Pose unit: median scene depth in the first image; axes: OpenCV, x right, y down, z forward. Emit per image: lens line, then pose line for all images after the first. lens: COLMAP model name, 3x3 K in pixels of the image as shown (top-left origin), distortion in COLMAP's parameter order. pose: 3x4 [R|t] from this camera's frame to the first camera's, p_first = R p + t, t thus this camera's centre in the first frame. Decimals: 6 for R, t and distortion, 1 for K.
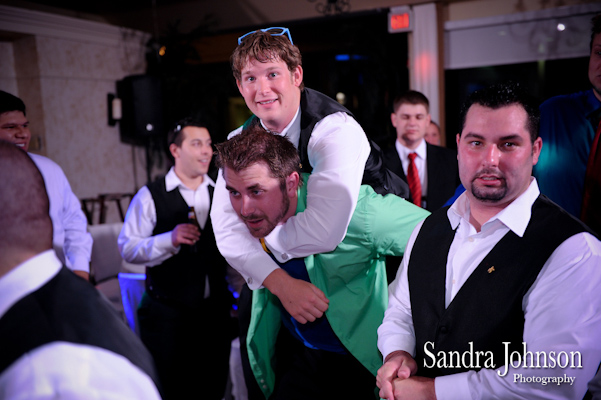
lens RADIAL K [[721.1, 0, 300.5], [0, 721.1, 200.0], [0, 0, 1]] dist [0.084882, -0.003435]
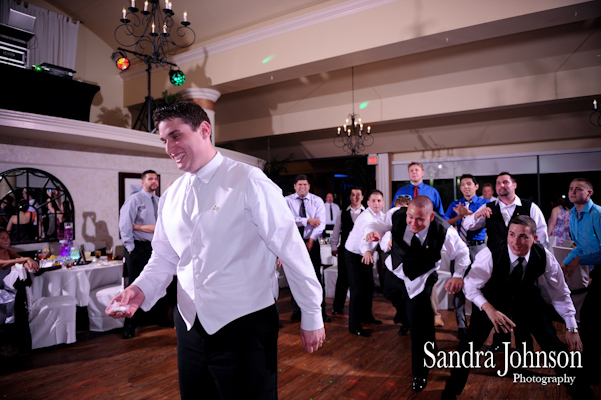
lens RADIAL K [[408.5, 0, 300.5], [0, 408.5, 200.0], [0, 0, 1]] dist [-0.051580, -0.000757]
pose [[0.999174, 0.040171, 0.006131, -0.104160], [-0.038957, 0.989838, -0.136757, 0.074034], [-0.011563, 0.136405, 0.990586, -0.298346]]
